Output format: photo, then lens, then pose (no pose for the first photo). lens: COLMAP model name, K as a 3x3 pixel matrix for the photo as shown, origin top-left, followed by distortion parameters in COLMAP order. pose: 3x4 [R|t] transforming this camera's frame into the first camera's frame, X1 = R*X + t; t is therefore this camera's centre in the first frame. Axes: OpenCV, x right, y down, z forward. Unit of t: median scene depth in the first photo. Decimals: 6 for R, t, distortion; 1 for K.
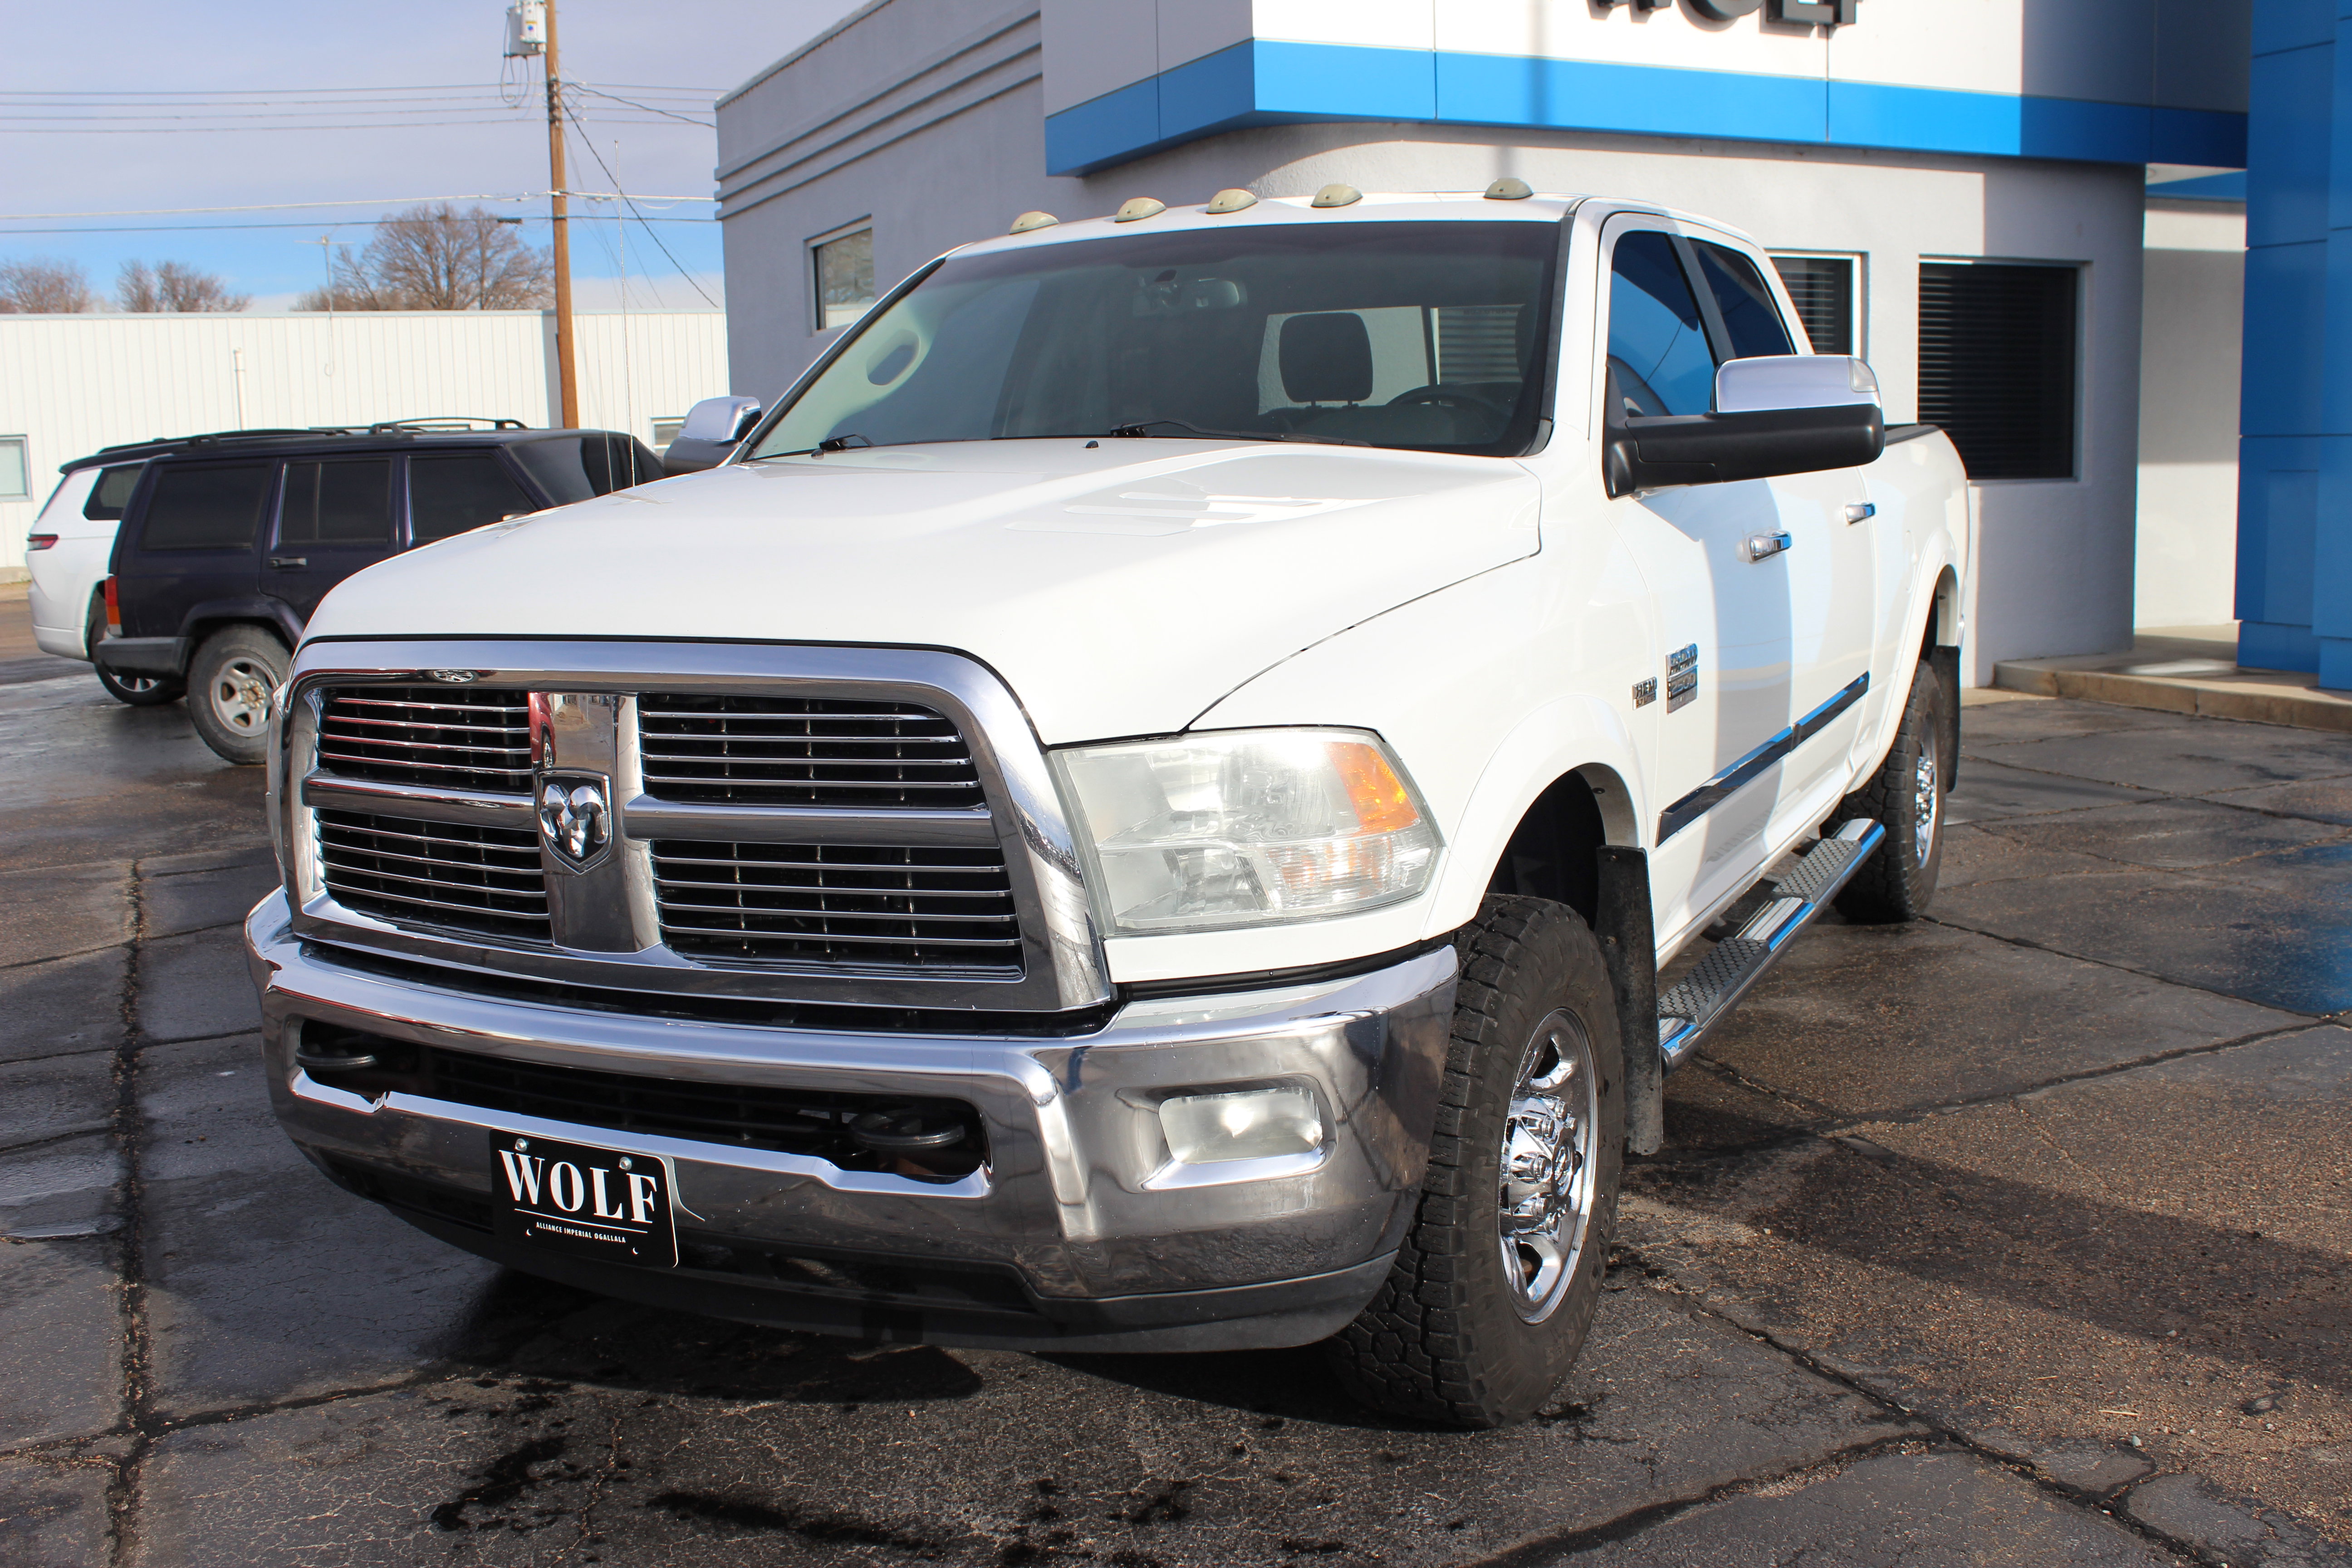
lens RADIAL K [[2275.1, 0, 1183.1], [0, 2275.1, 857.7], [0, 0, 1]] dist [-0.085240, 0.000000]
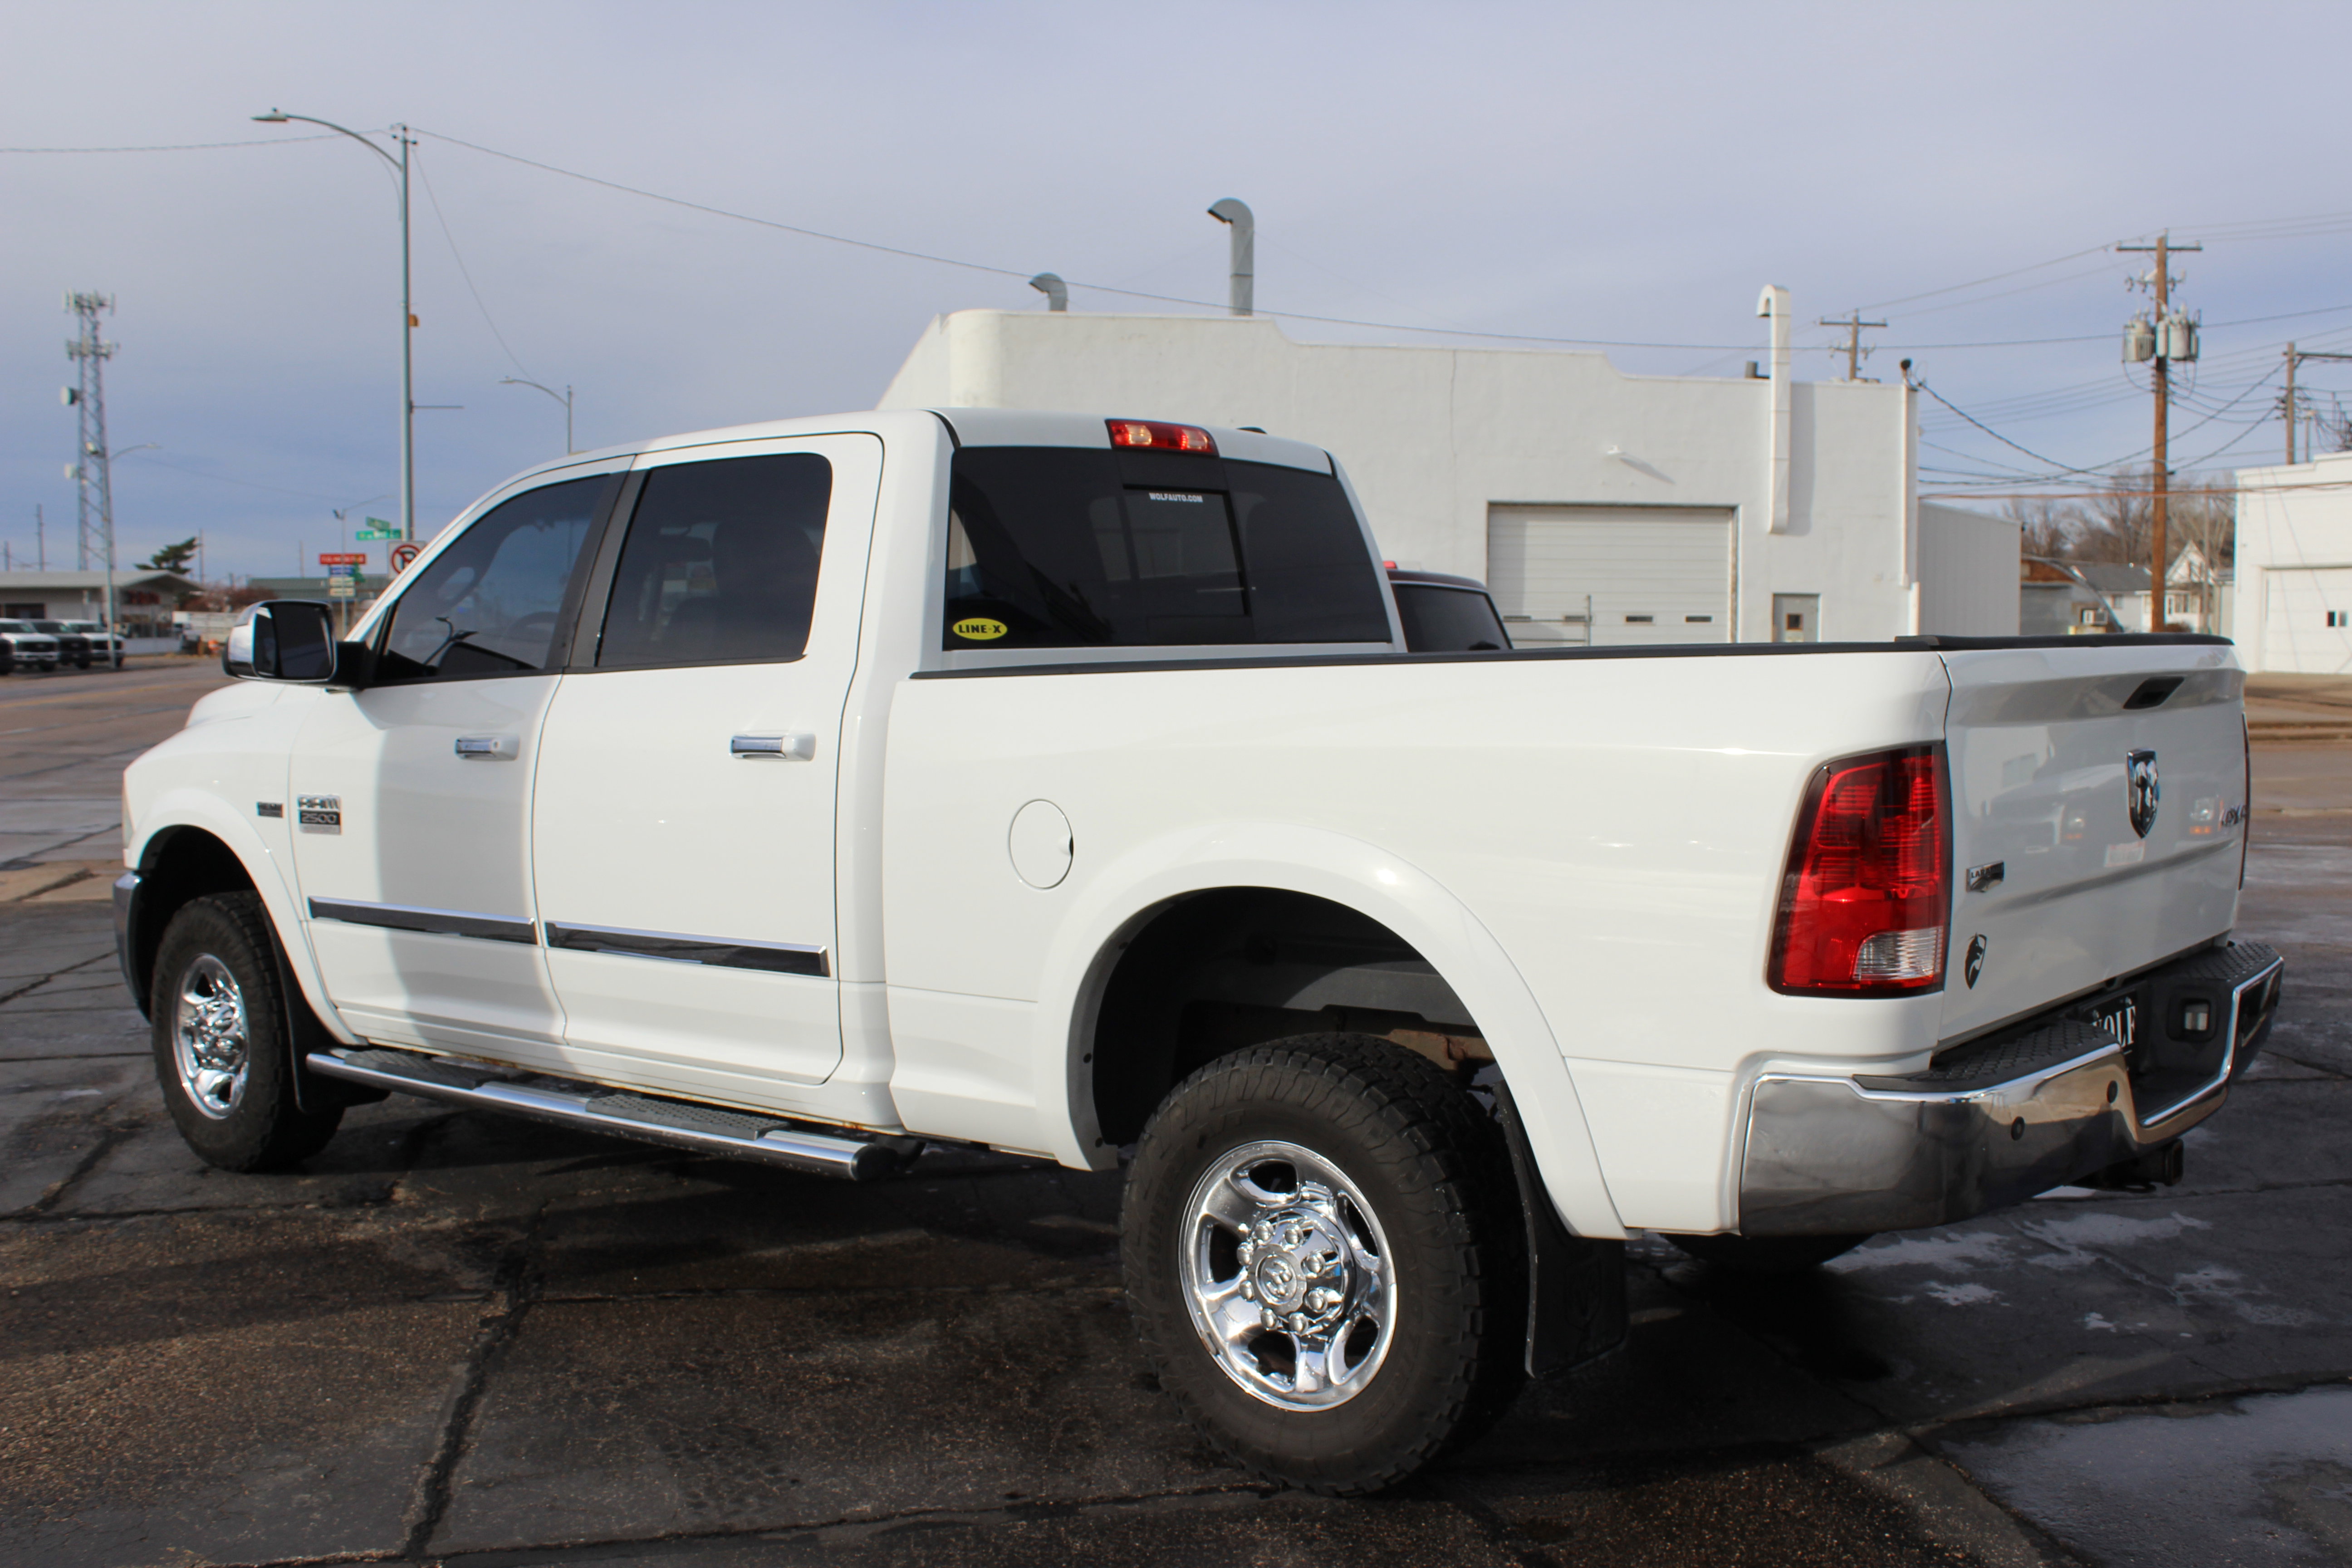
lens RADIAL K [[2275.1, 0, 1189.7], [0, 2275.1, 887.1], [0, 0, 1]] dist [-0.085240, 0.000000]
pose [[-0.232132, 0.135958, -0.963136, 1.568028], [-0.161825, 0.970985, 0.176069, -0.398843], [0.959129, 0.196730, -0.203395, 1.918609]]
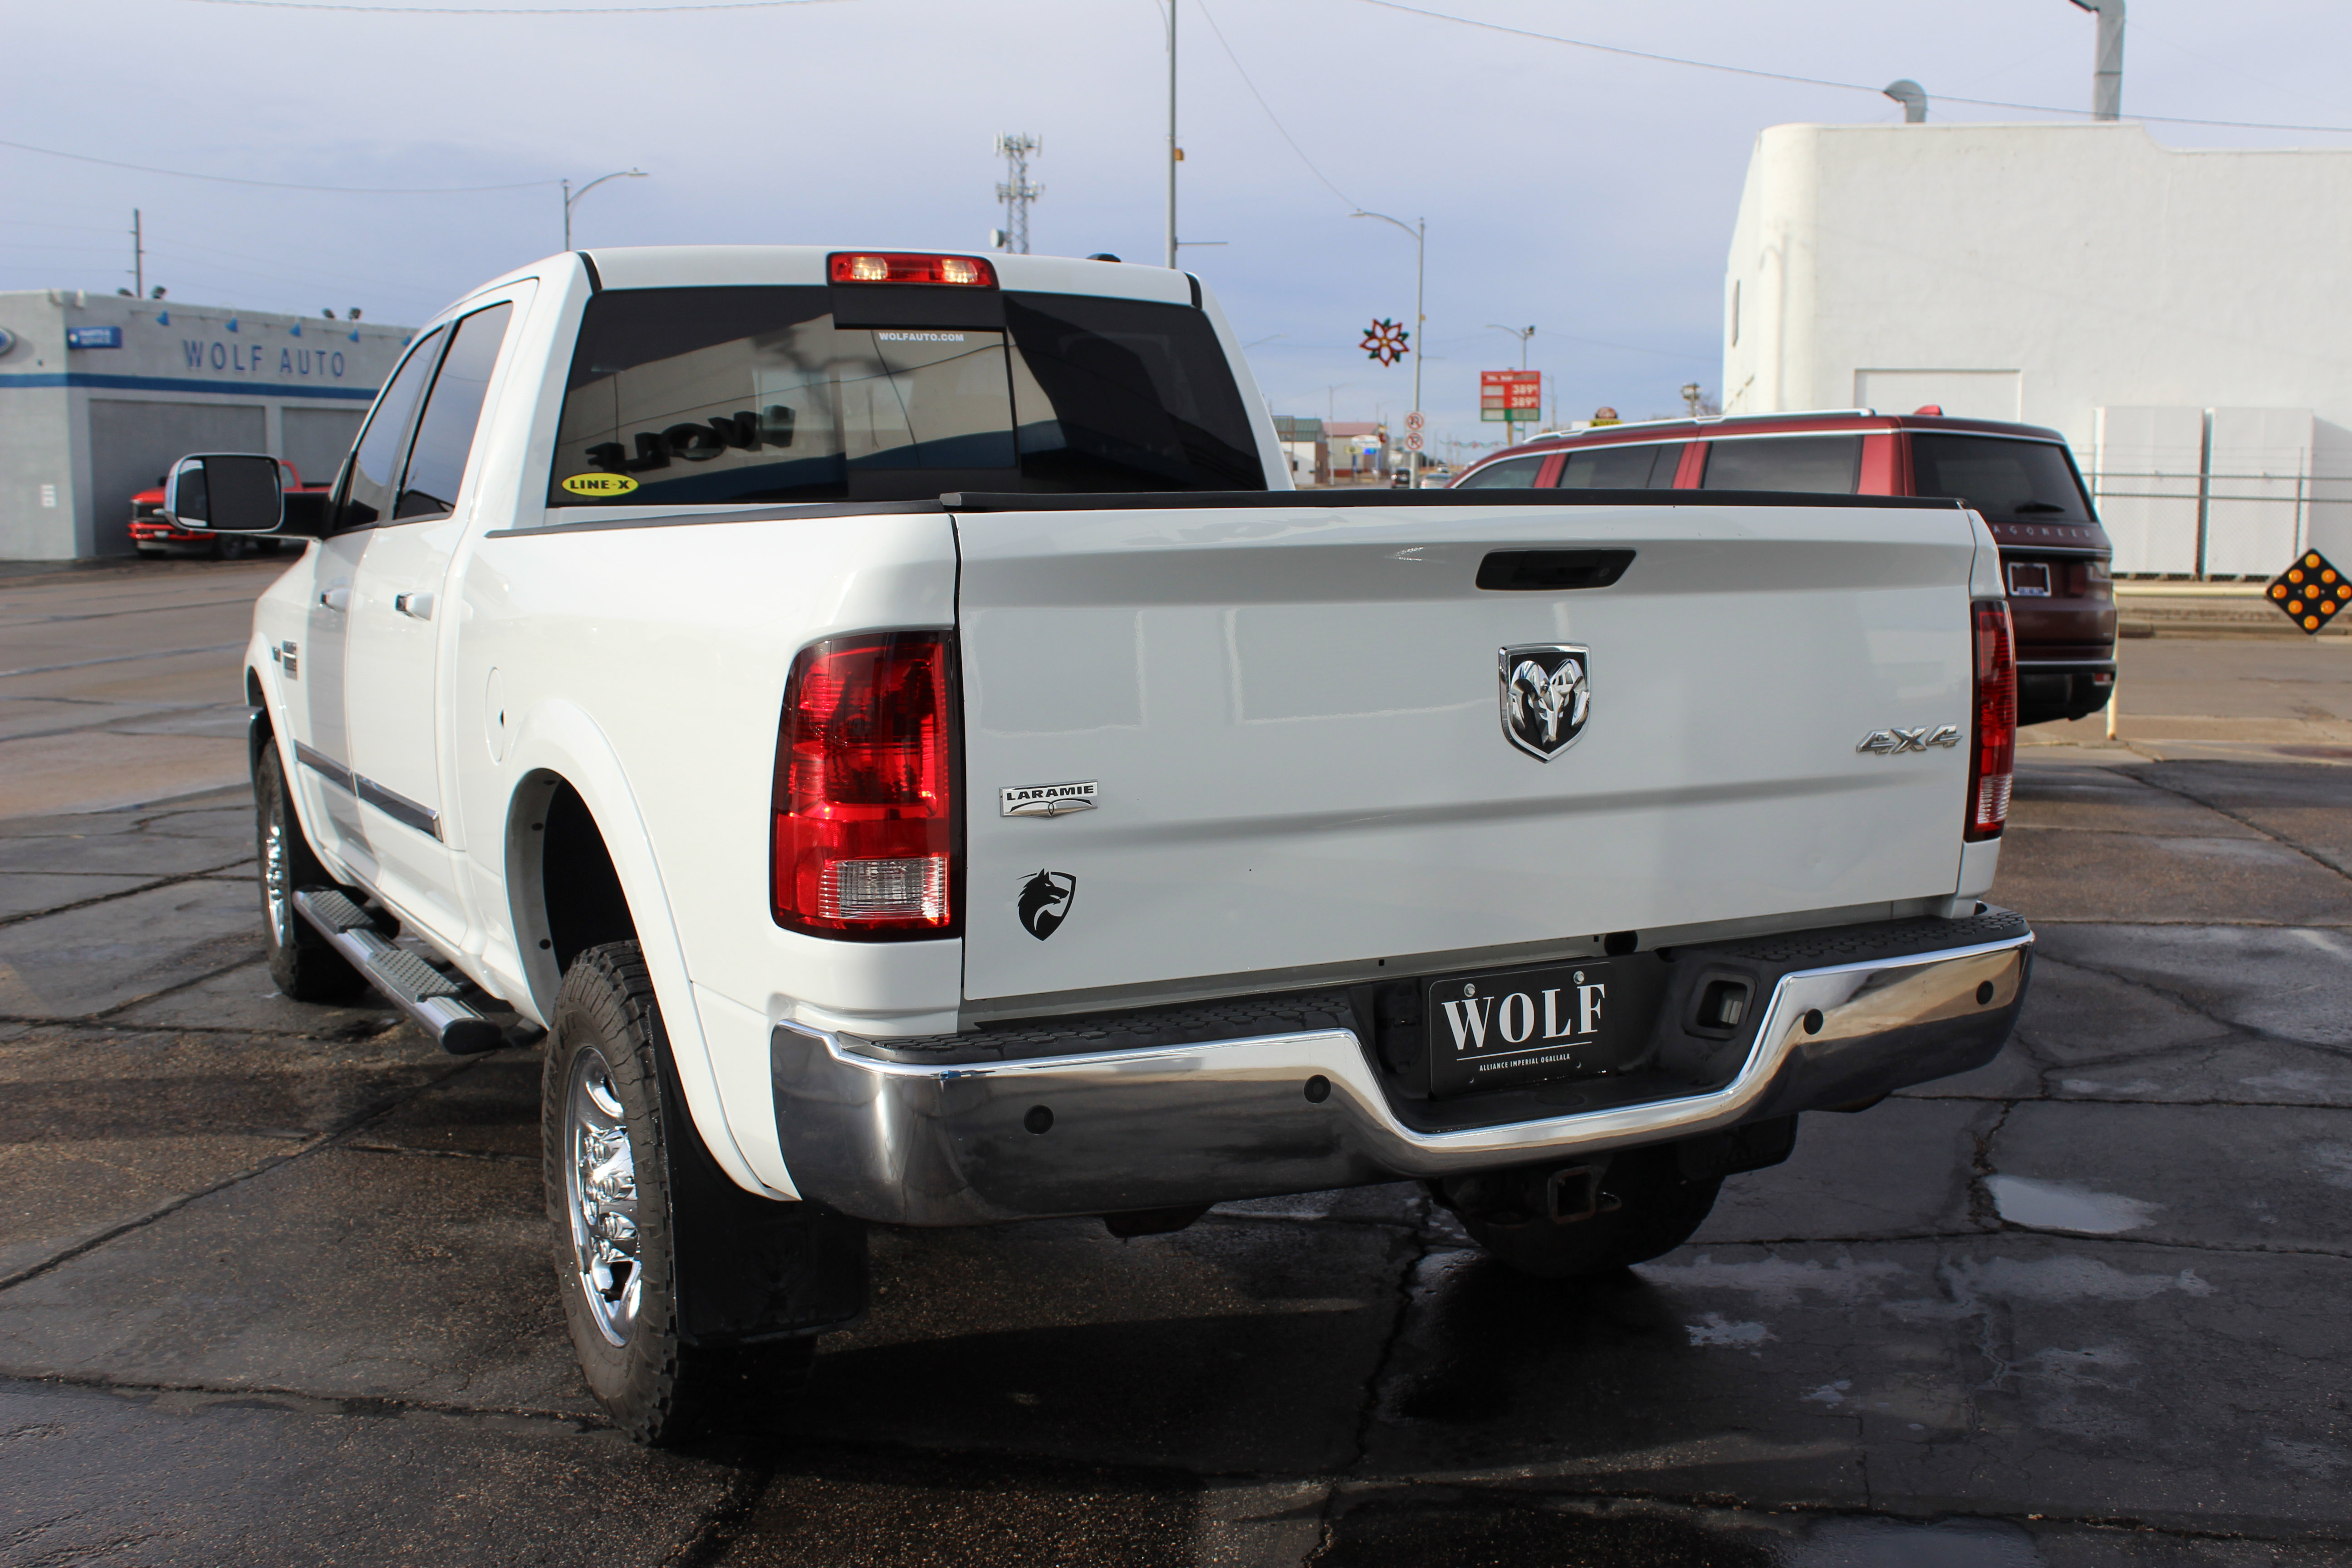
lens RADIAL K [[2432.5, 0, 1210.8], [0, 2432.5, 860.0], [0, 0, 1]] dist [-0.076064, 0.000000]
pose [[-0.581954, 0.150564, -0.799162, 1.223116], [-0.129772, 0.952924, 0.274034, -0.495126], [0.802800, 0.263184, -0.535019, 2.491586]]
